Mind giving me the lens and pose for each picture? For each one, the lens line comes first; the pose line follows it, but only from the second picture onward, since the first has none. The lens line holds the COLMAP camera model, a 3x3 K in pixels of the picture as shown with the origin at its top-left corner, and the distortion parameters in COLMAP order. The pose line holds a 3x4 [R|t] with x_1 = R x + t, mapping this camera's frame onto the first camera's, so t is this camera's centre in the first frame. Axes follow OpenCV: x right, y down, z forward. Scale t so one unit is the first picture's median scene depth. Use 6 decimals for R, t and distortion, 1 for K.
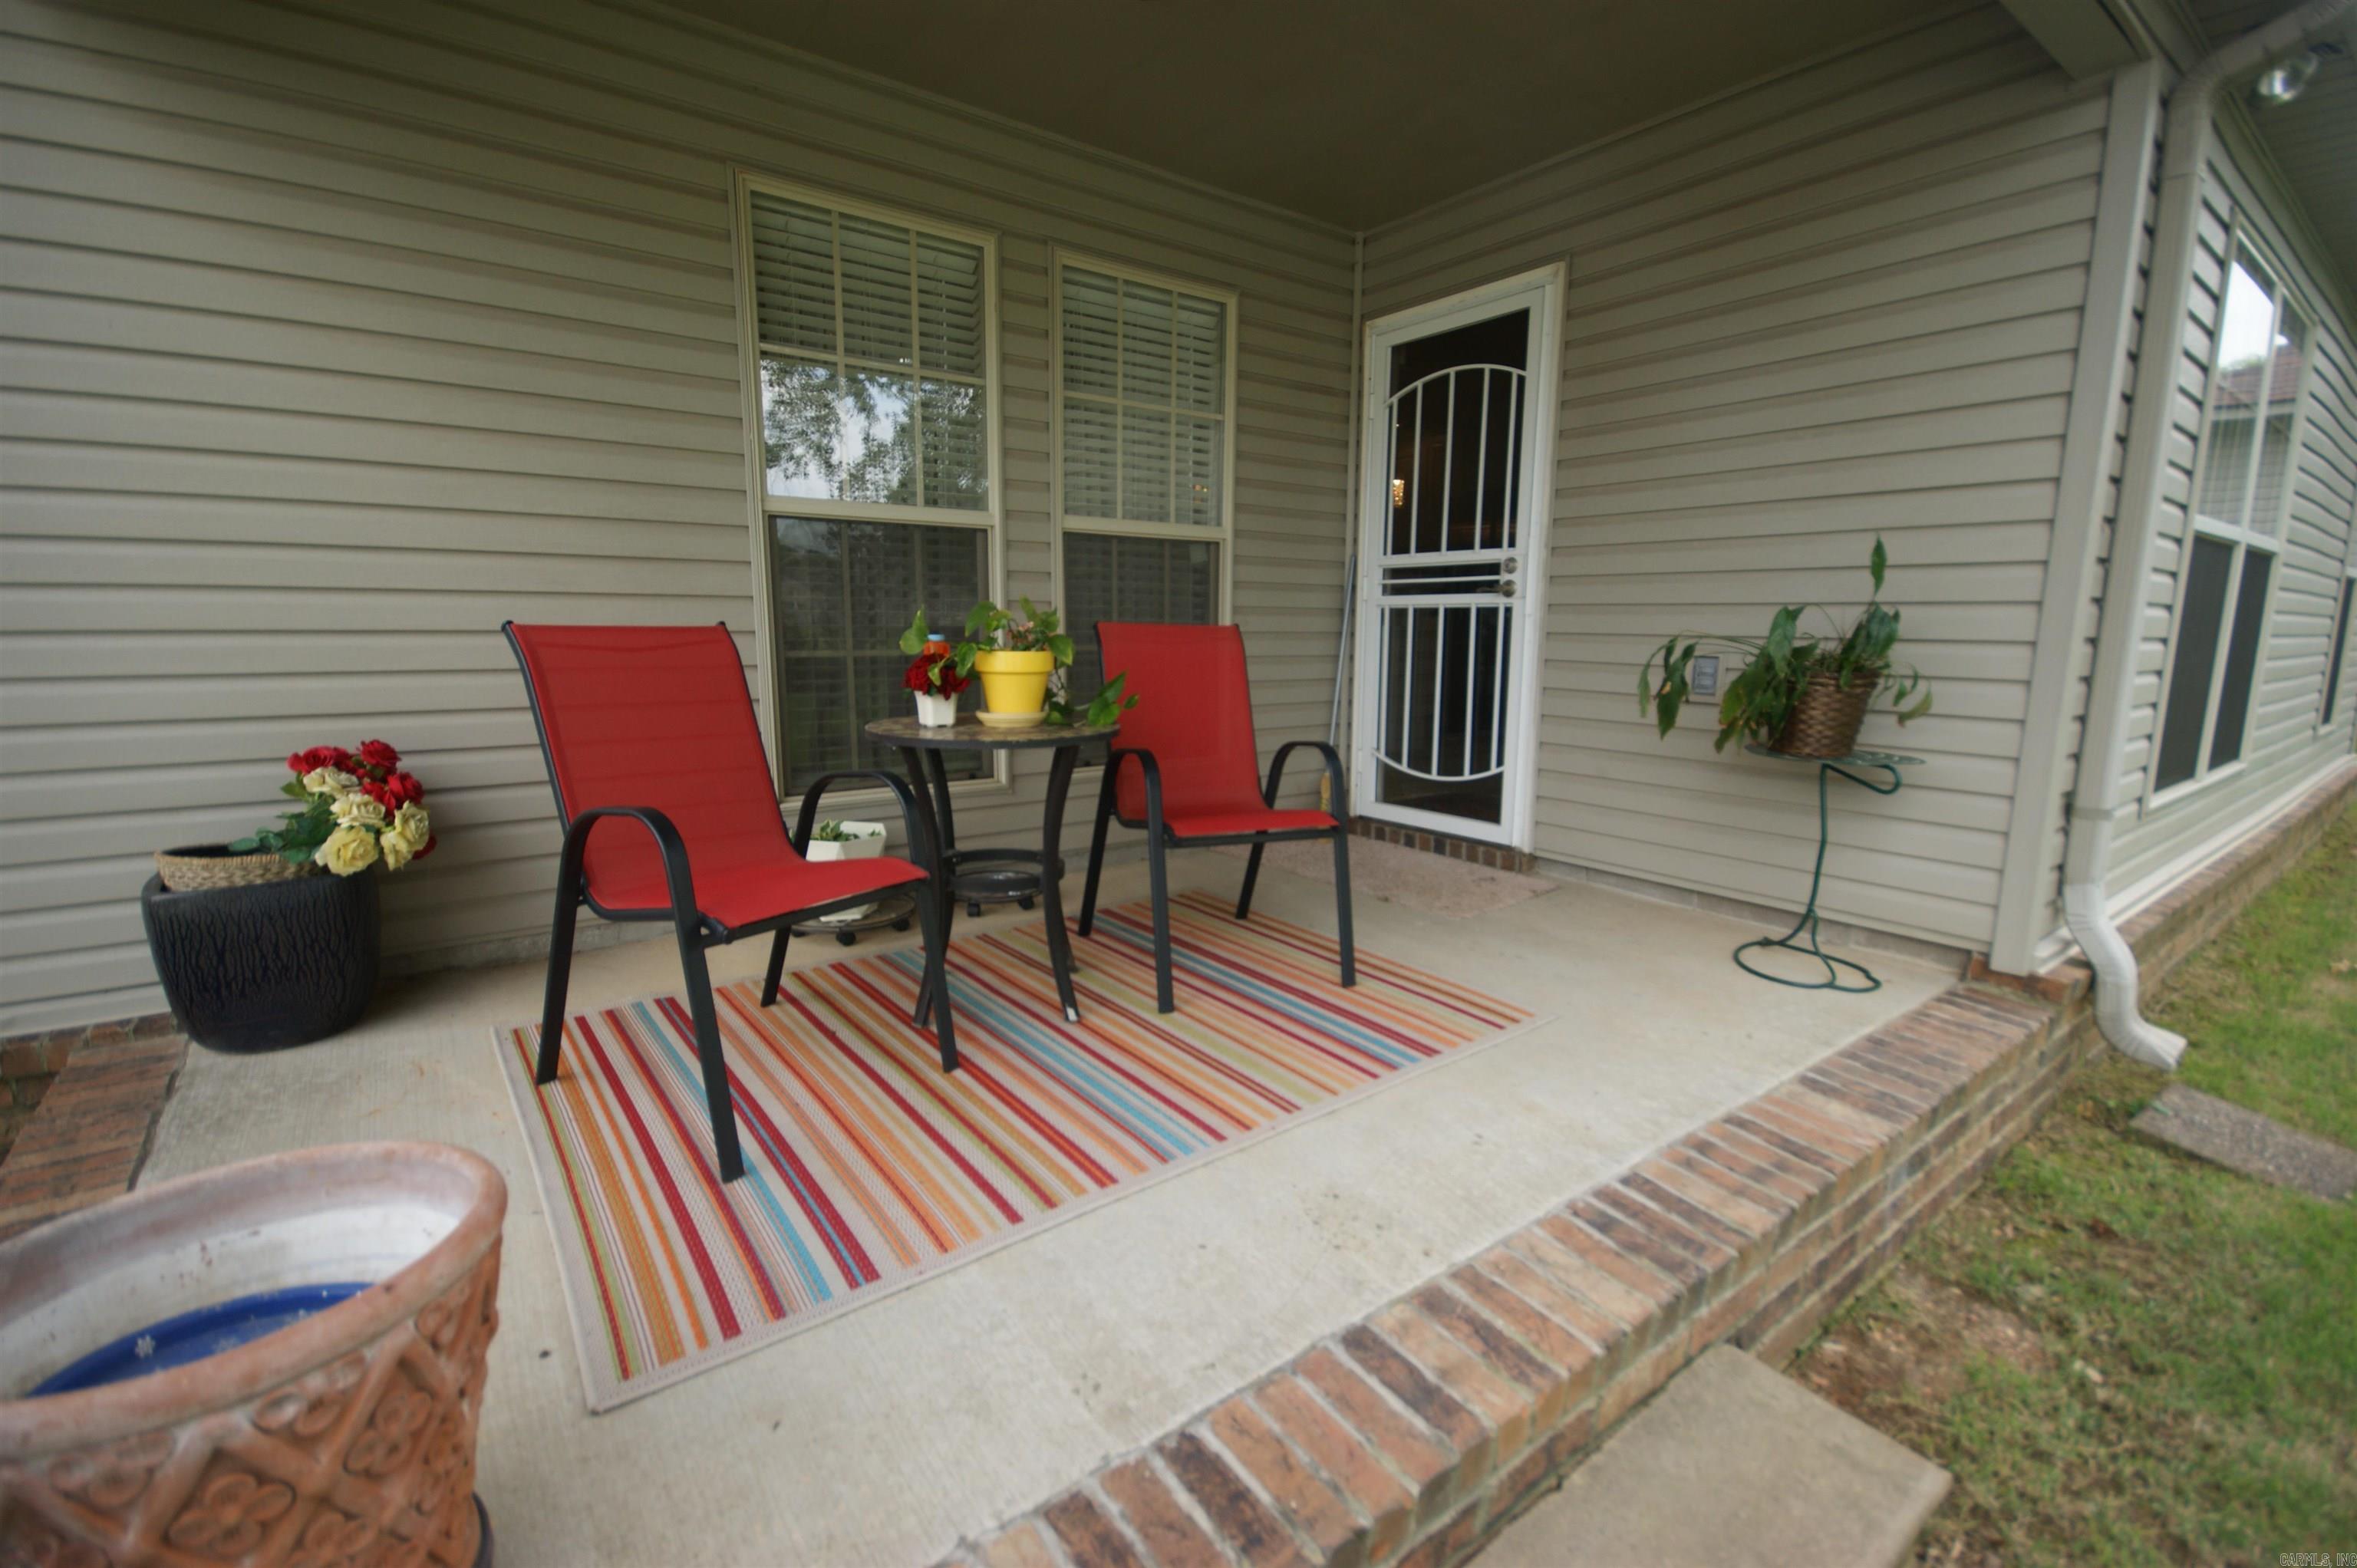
lens RADIAL K [[1030.1, 0, 1174.4], [0, 1030.1, 782.2], [0, 0, 1]] dist [0.014327, -0.013542]
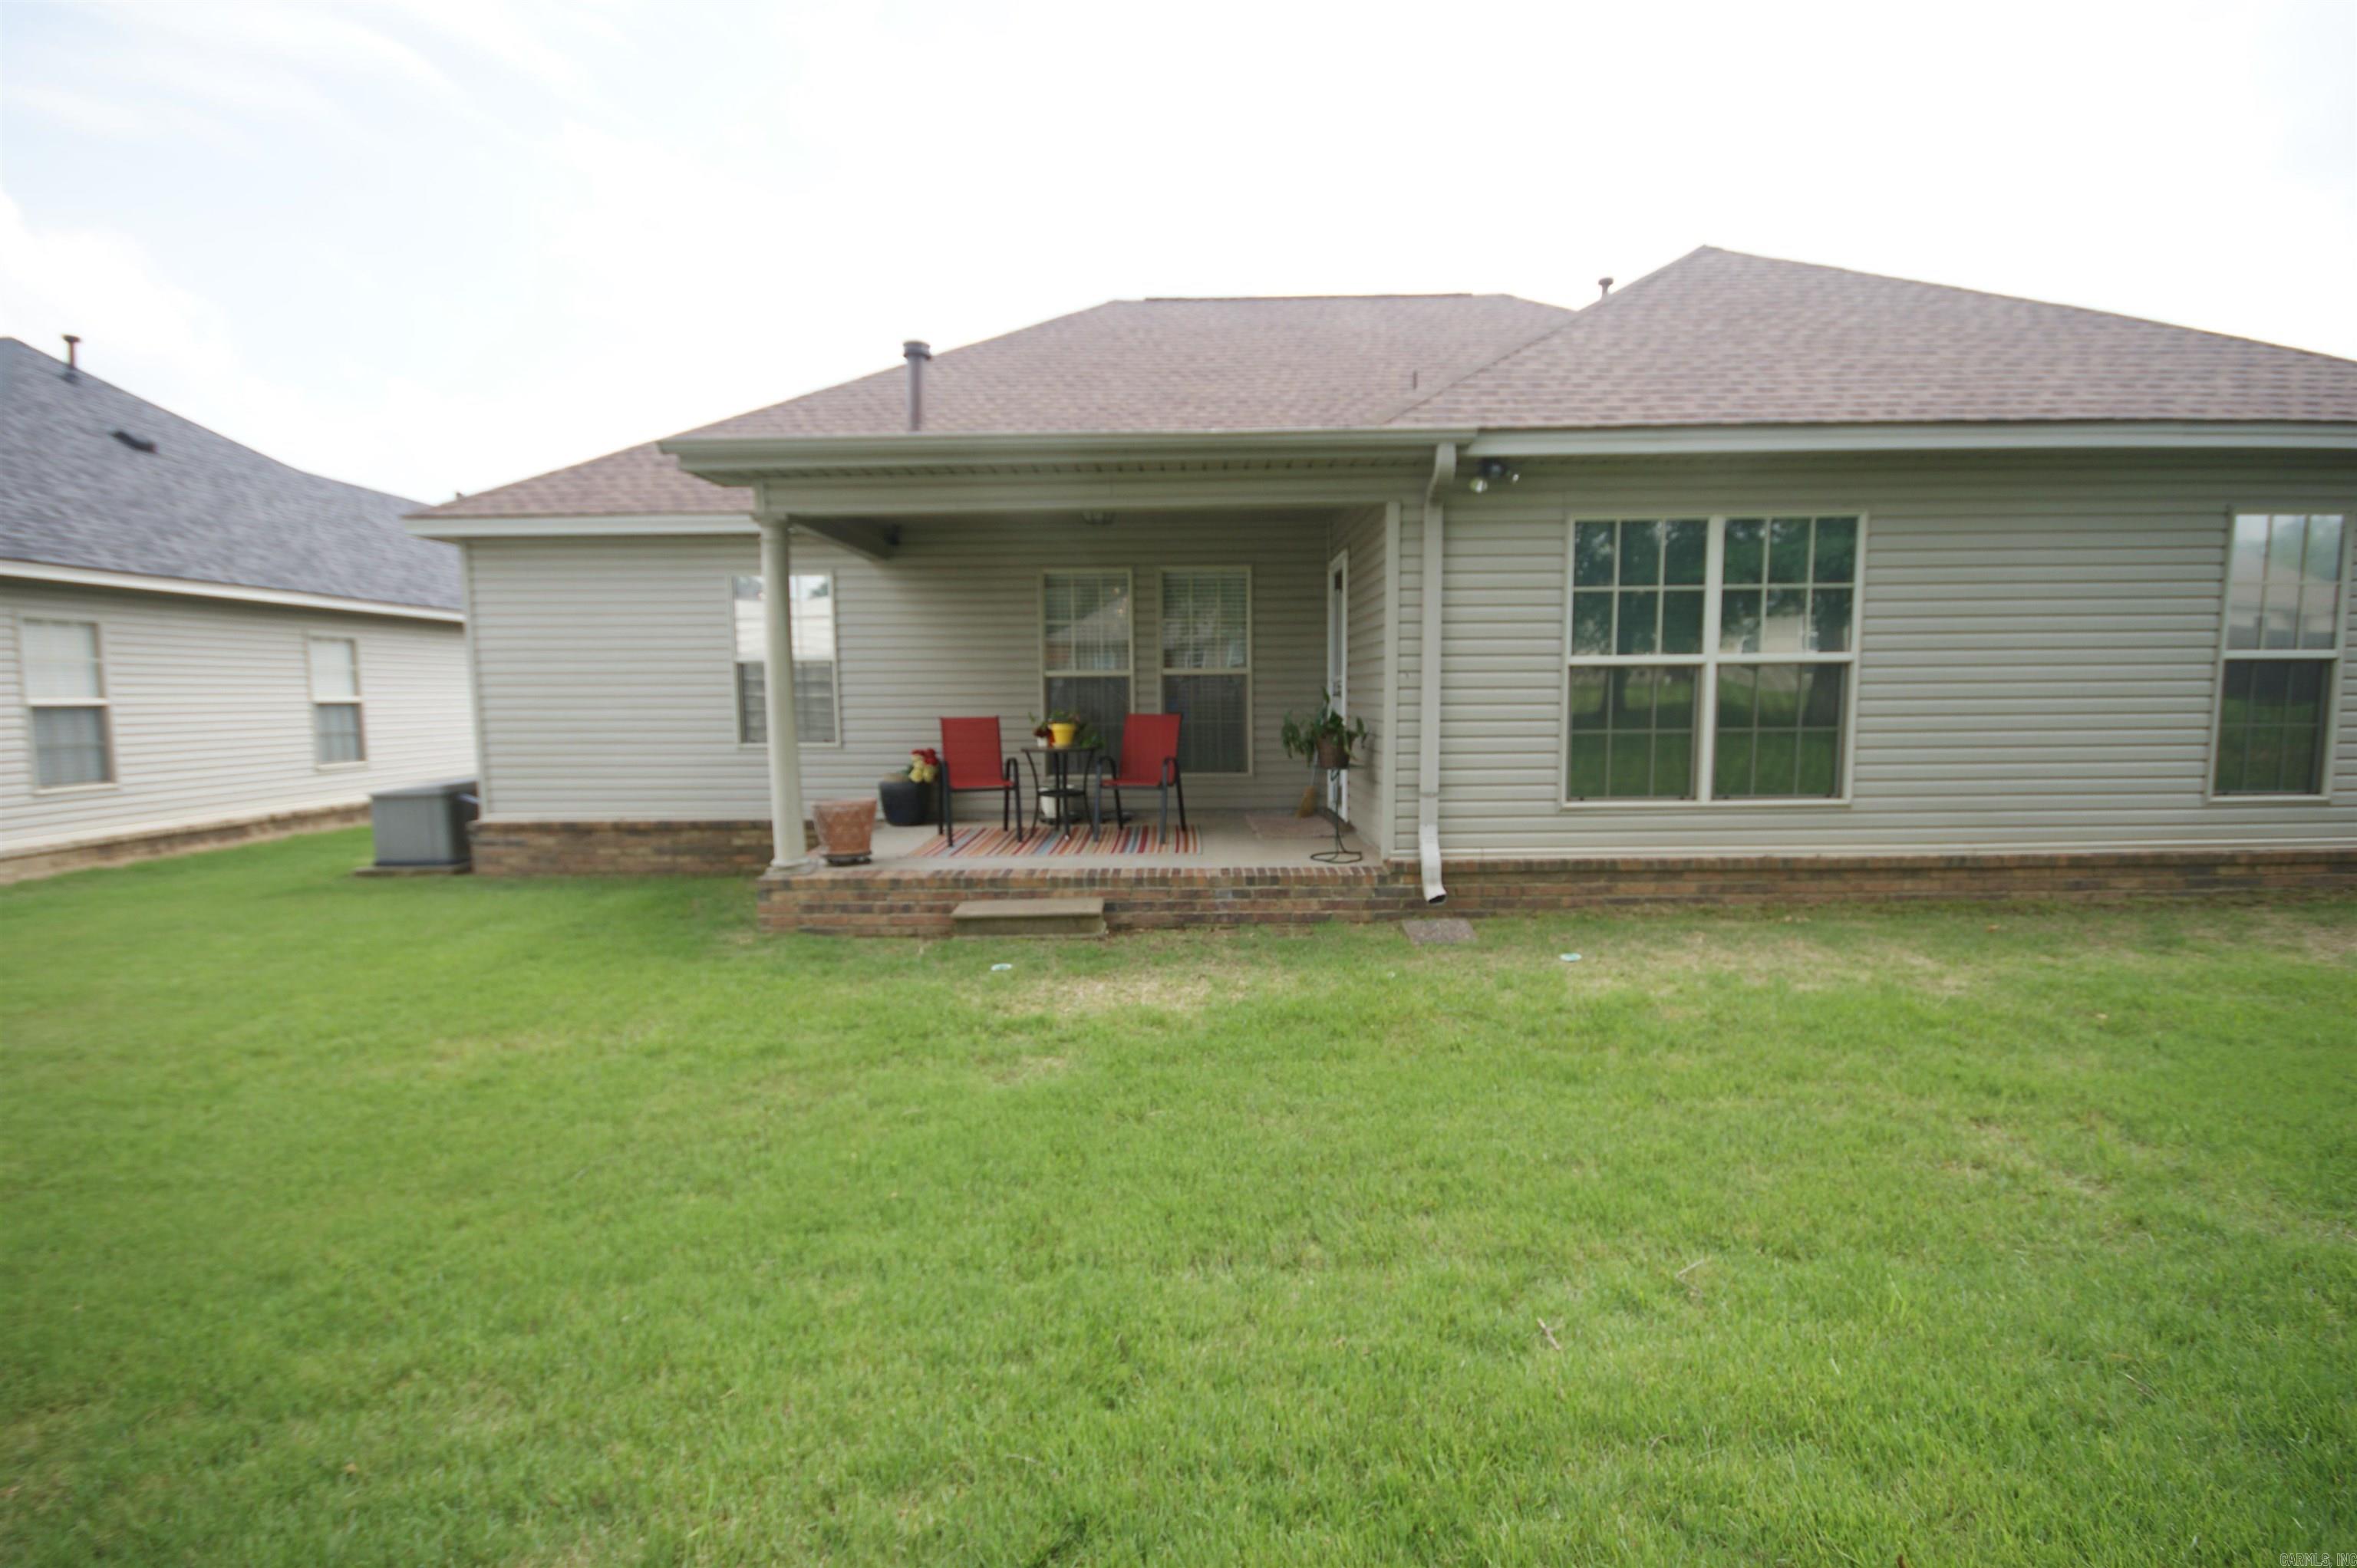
lens RADIAL K [[1020.2, 0, 1183.4], [0, 1020.2, 790.4], [0, 0, 1]] dist [0.000640, 0.000189]
pose [[0.800997, 0.040171, -0.597318, 2.318055], [-0.076154, 0.996478, -0.035106, 0.182621], [0.593804, 0.073609, 0.801235, -1.481044]]
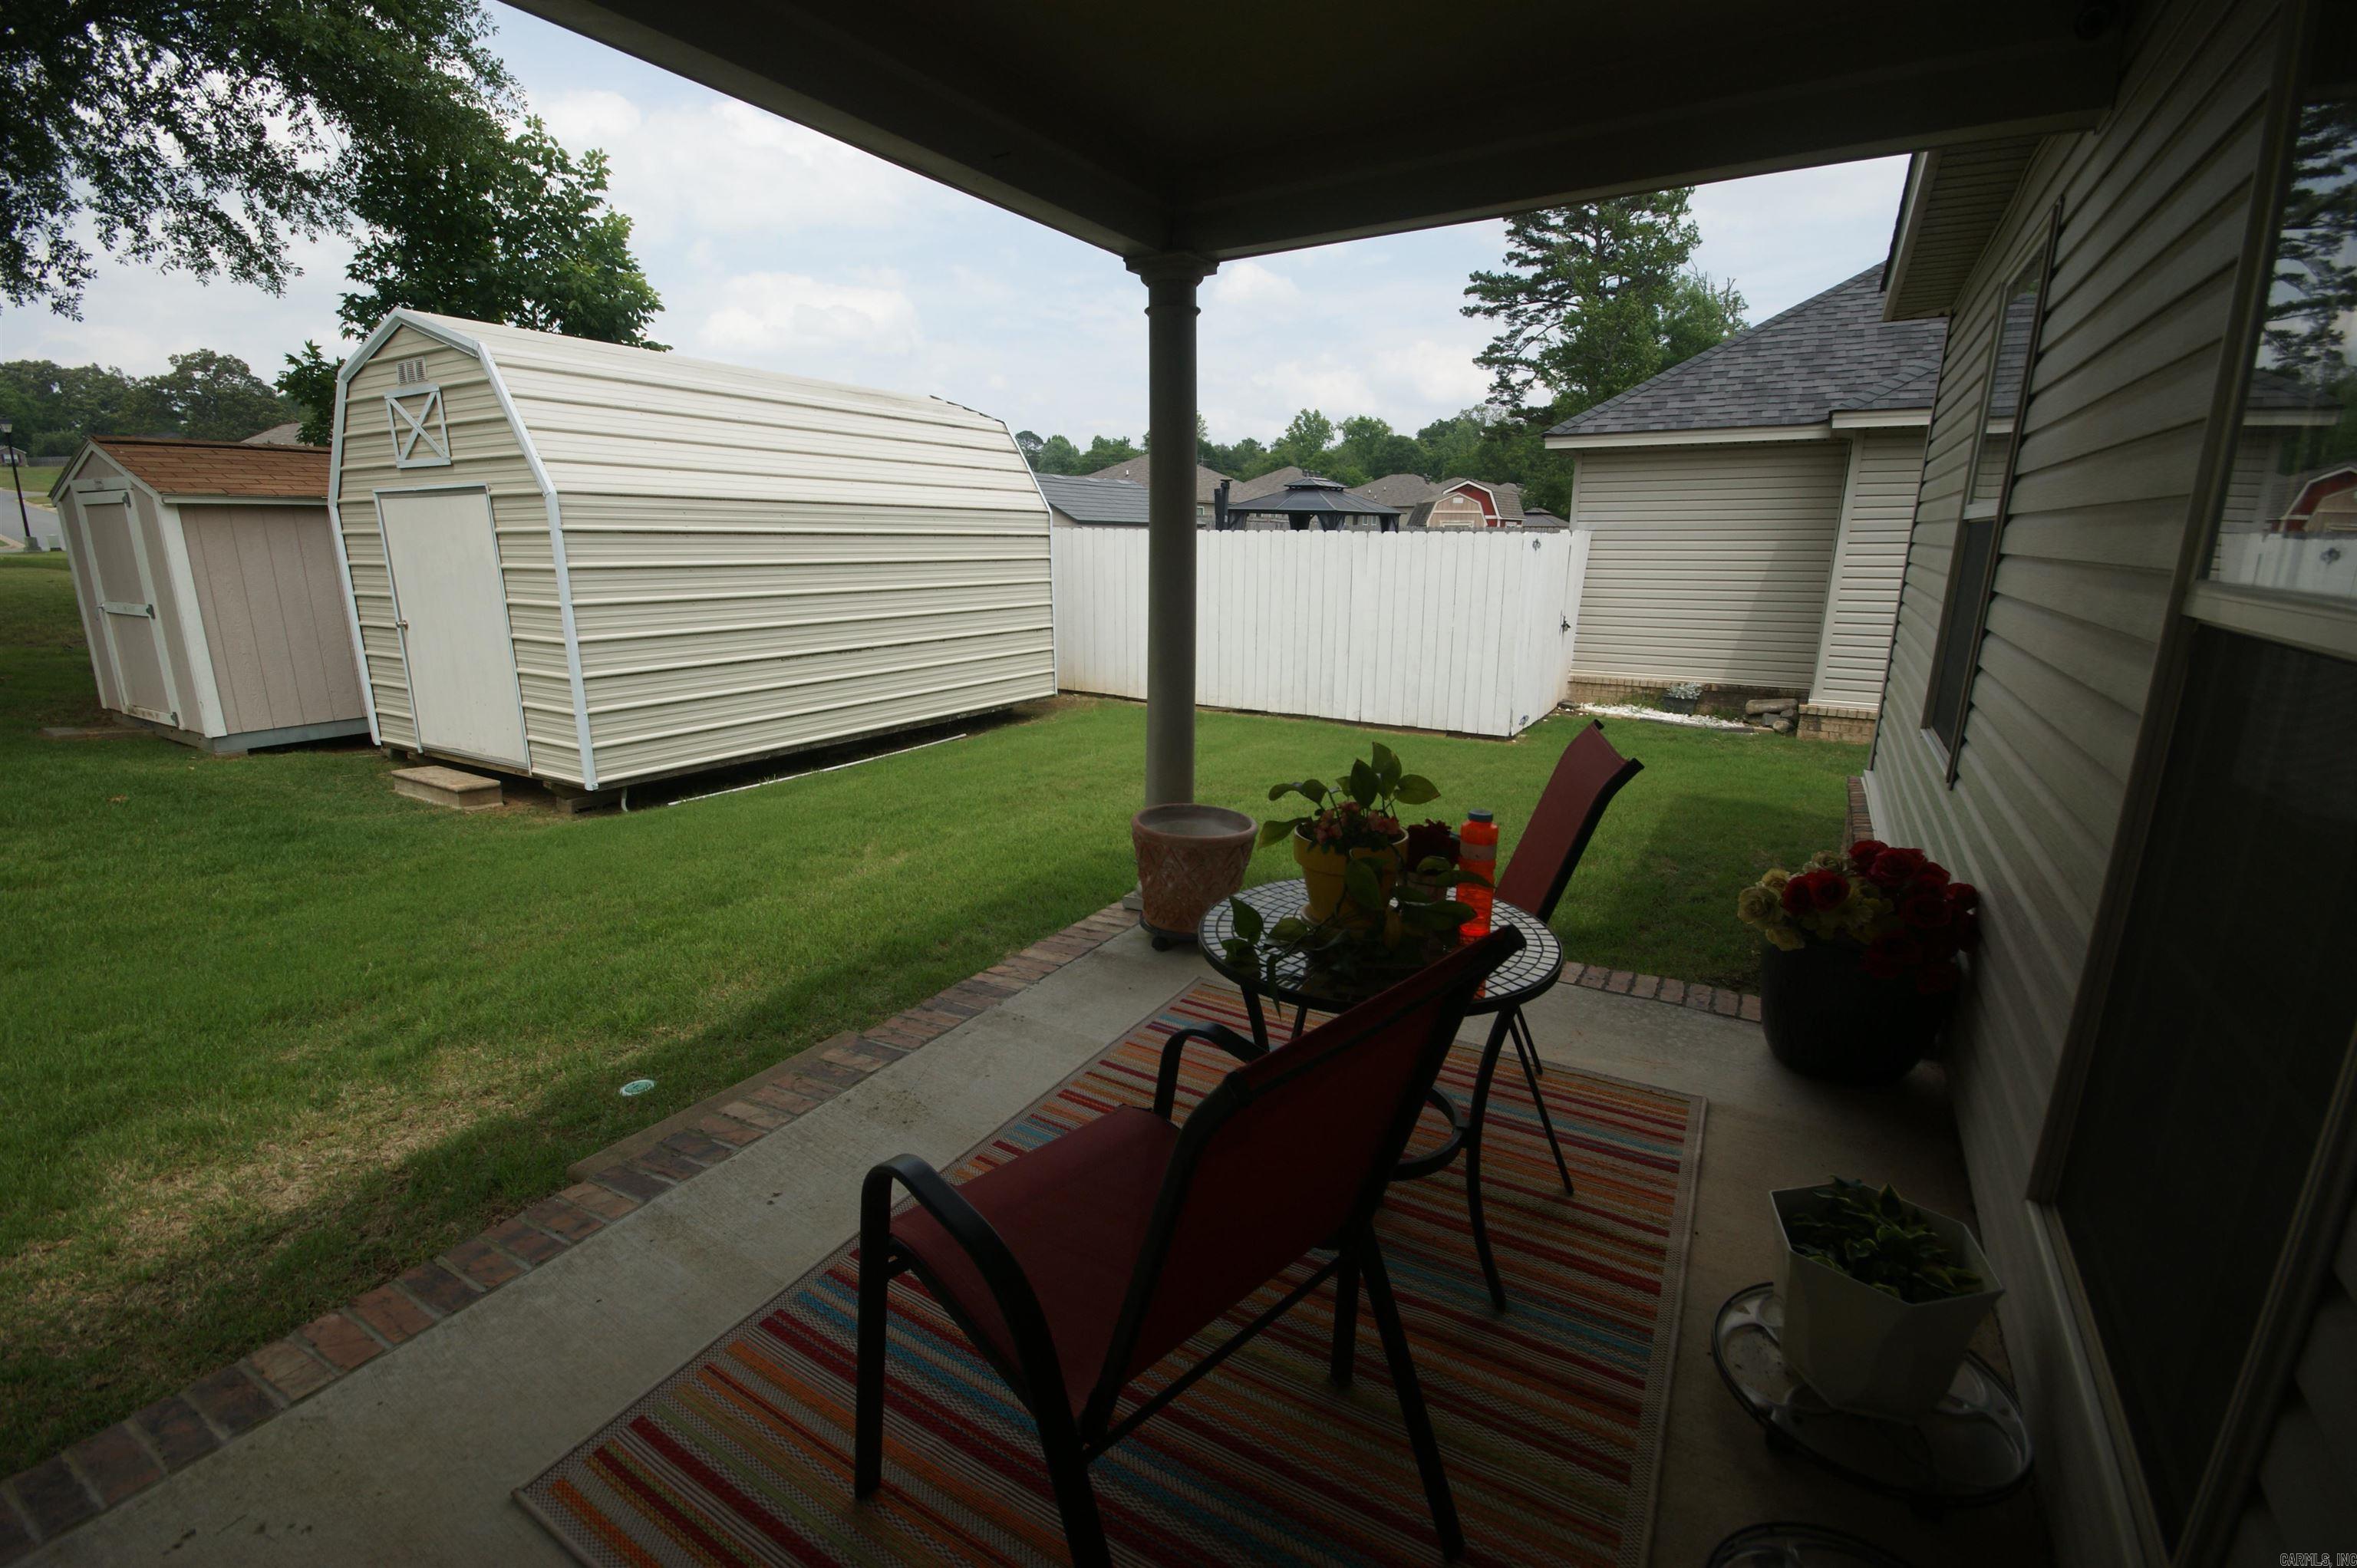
lens RADIAL K [[1030.1, 0, 1174.4], [0, 1030.1, 782.2], [0, 0, 1]] dist [0.014327, -0.013542]
pose [[-0.928851, 0.077633, -0.362228, 0.232054], [-0.066801, 0.926667, 0.369899, -0.468028], [0.364381, 0.367779, -0.855550, 1.749747]]
